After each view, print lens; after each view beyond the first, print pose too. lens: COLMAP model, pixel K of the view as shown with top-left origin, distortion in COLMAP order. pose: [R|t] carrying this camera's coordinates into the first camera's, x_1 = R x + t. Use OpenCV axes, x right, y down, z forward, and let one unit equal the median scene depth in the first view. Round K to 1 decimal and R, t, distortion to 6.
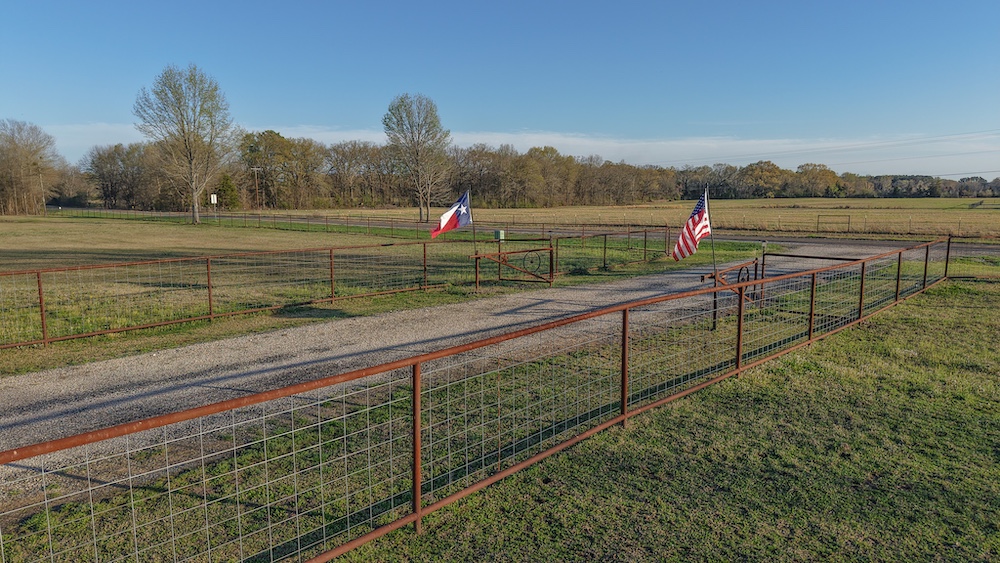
lens RADIAL K [[672.0, 0, 506.0], [0, 672.0, 286.1], [0, 0, 1]] dist [0.010421, -0.010994]
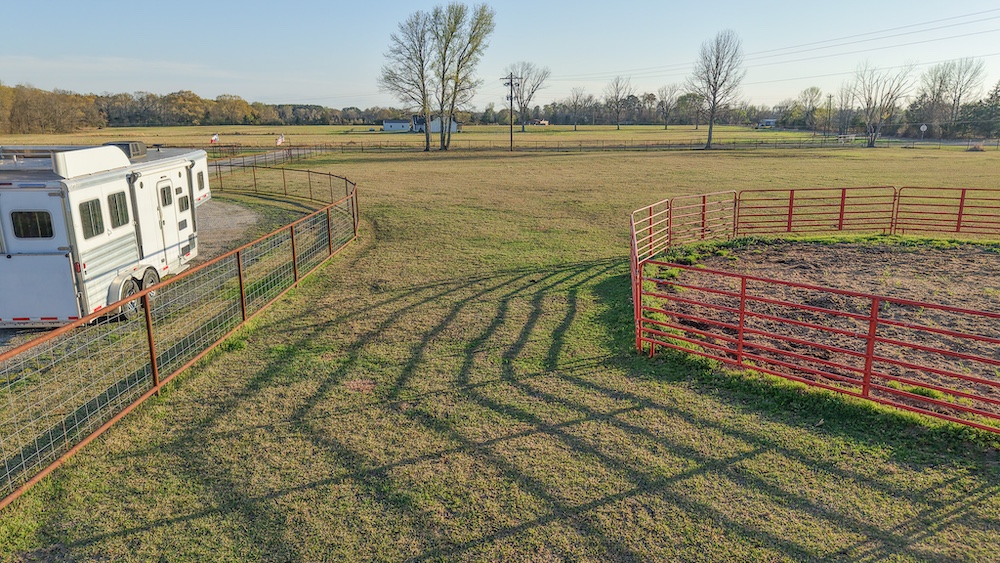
lens RADIAL K [[672.0, 0, 499.9], [0, 672.0, 286.1], [0, 0, 1]] dist [0.010421, -0.010994]
pose [[0.691253, -0.169466, 0.702461, -0.081171], [0.093418, 0.984912, 0.145679, 0.014093], [-0.716549, -0.035078, 0.696654, -0.131606]]
